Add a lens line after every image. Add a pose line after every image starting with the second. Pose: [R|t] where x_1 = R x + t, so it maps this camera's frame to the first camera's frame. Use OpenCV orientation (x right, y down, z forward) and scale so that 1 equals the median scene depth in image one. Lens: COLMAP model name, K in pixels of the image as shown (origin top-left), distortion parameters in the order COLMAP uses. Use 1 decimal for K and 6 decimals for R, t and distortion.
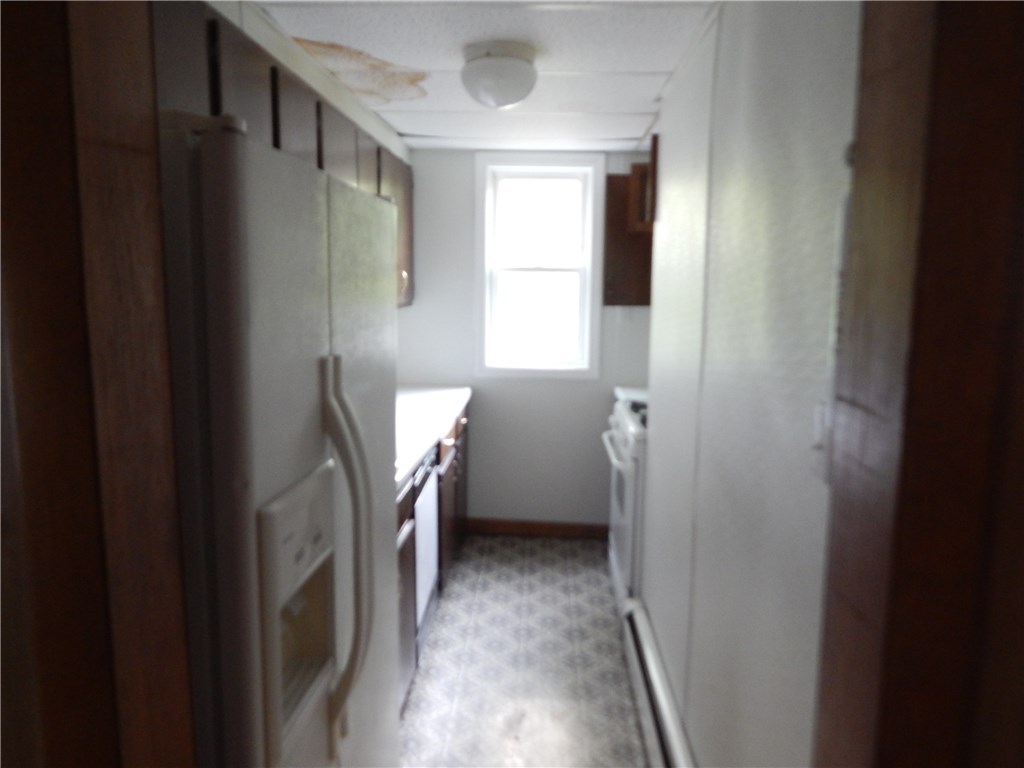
lens RADIAL K [[748.8, 0, 512.0], [0, 748.8, 384.0], [0, 0, 1]] dist [-0.004672, -0.000969]
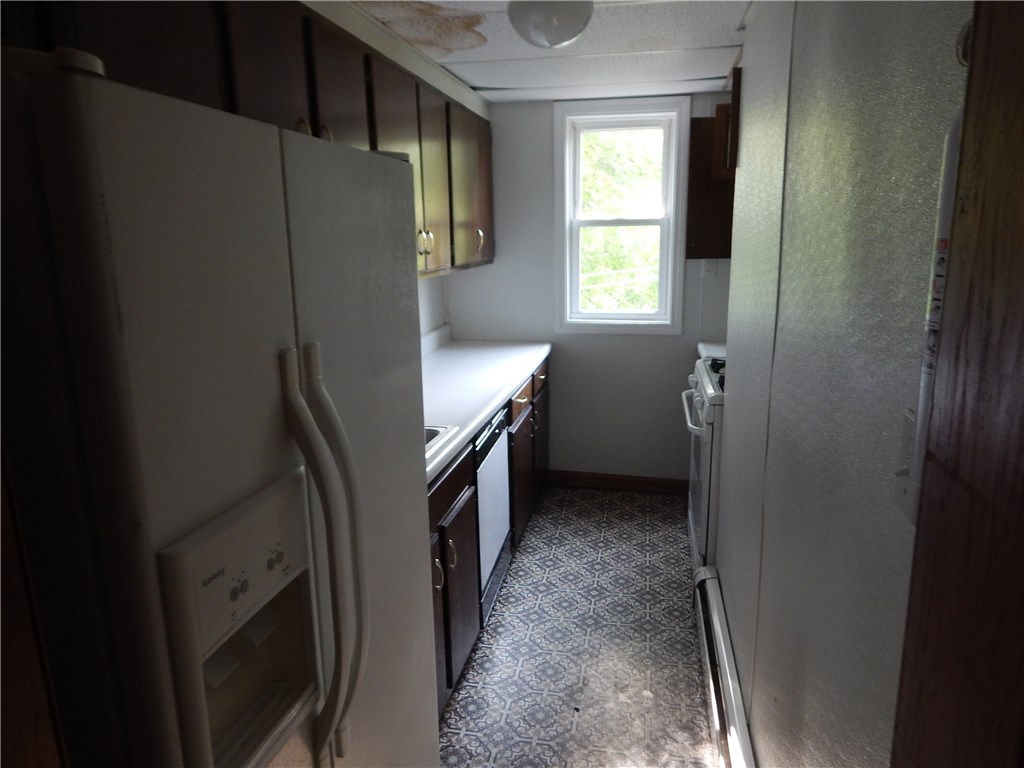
lens RADIAL K [[685.6, 0, 512.0], [0, 685.6, 384.0], [0, 0, 1]] dist [0.002568, -0.002088]
pose [[0.987964, 0.004797, -0.154610, 0.045366], [0.007932, 0.996633, 0.081604, -0.020906], [0.154481, -0.081849, 0.984600, 0.097220]]
